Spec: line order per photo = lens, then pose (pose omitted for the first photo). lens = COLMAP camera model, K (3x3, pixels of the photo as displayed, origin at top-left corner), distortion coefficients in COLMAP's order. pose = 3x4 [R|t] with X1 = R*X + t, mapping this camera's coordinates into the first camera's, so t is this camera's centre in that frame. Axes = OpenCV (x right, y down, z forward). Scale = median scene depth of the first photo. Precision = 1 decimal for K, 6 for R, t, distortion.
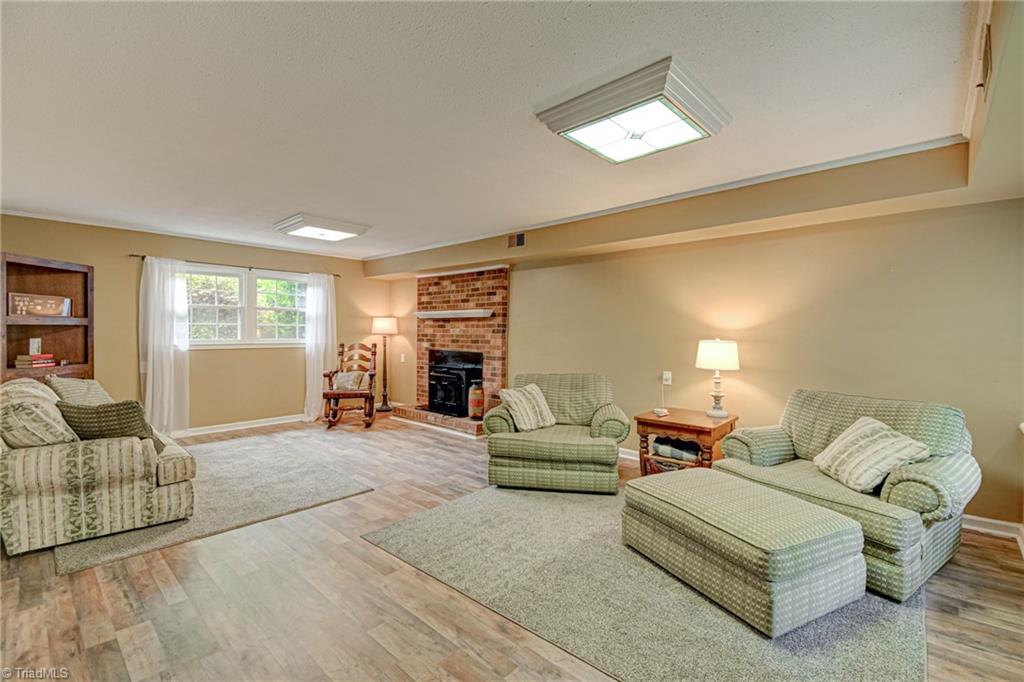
lens RADIAL K [[457.0, 0, 530.0], [0, 457.0, 334.0], [0, 0, 1]] dist [0.008574, -0.004207]
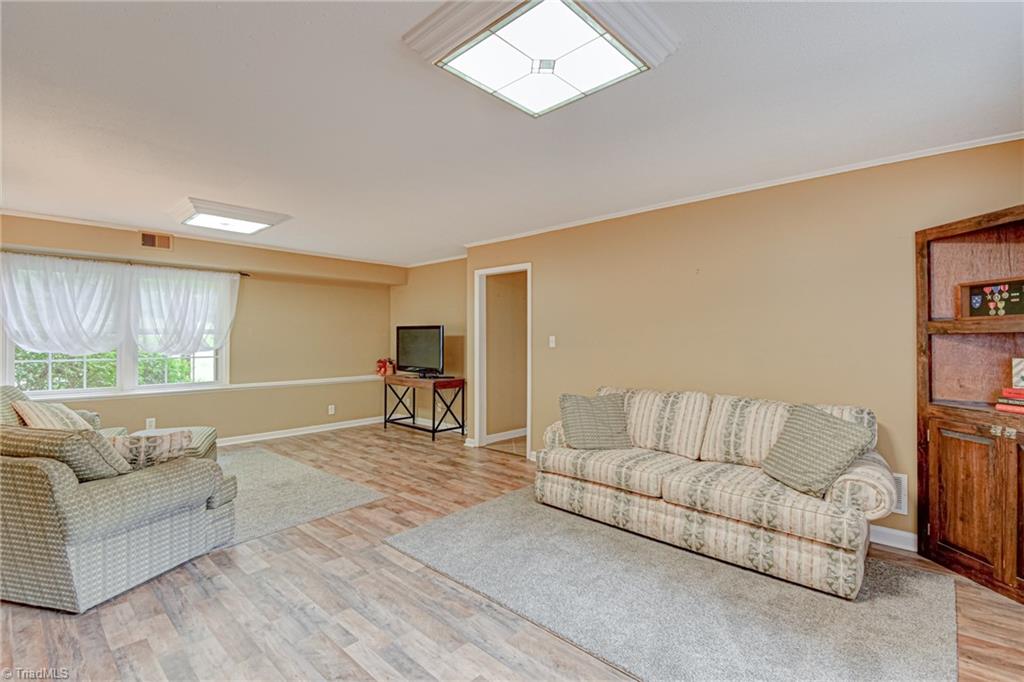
lens RADIAL K [[457.0, 0, 516.9], [0, 457.0, 337.9], [0, 0, 1]] dist [0.008574, -0.004207]
pose [[-0.999827, -0.005374, 0.017822, -0.365586], [-0.005308, 0.999979, 0.003755, -0.009391], [-0.017841, 0.003659, -0.999834, 1.113546]]
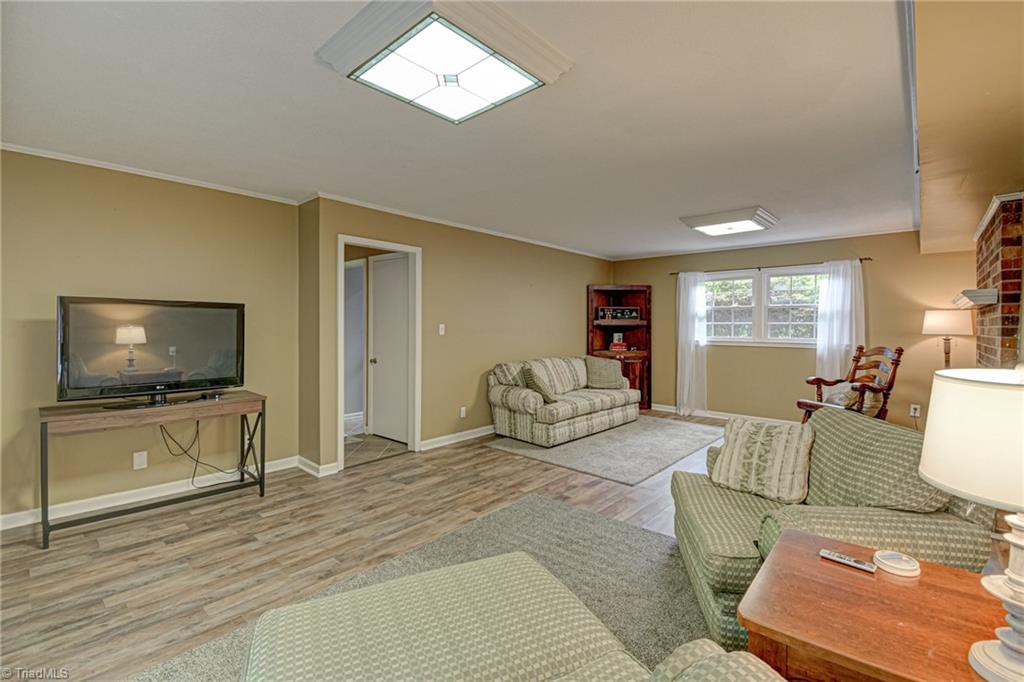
lens RADIAL K [[457.0, 0, 517.2], [0, 457.0, 330.8], [0, 0, 1]] dist [0.008574, -0.004207]
pose [[-0.006598, 0.005781, -0.999962, 0.419039], [-0.010962, 0.999923, 0.005853, -0.003563], [0.999918, 0.011001, -0.006534, 0.465049]]
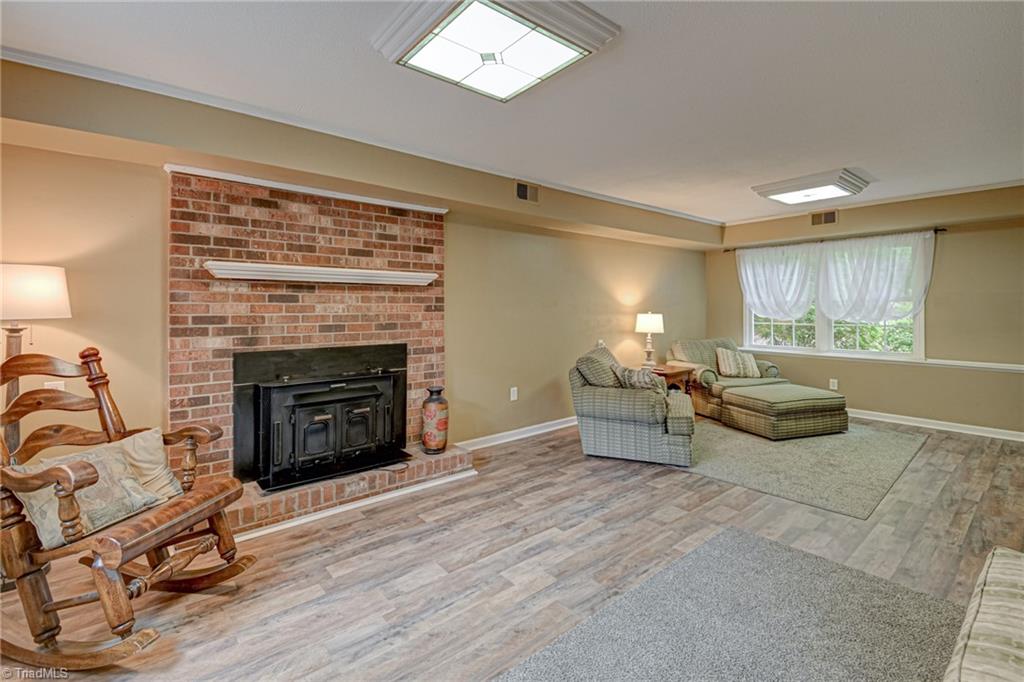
lens RADIAL K [[457.0, 0, 527.9], [0, 457.0, 309.1], [0, 0, 1]] dist [0.008574, -0.004207]
pose [[0.128631, -0.006782, 0.991669, -0.686690], [0.008714, 0.999946, 0.005708, -0.007064], [-0.991654, 0.007907, 0.128683, 0.762798]]
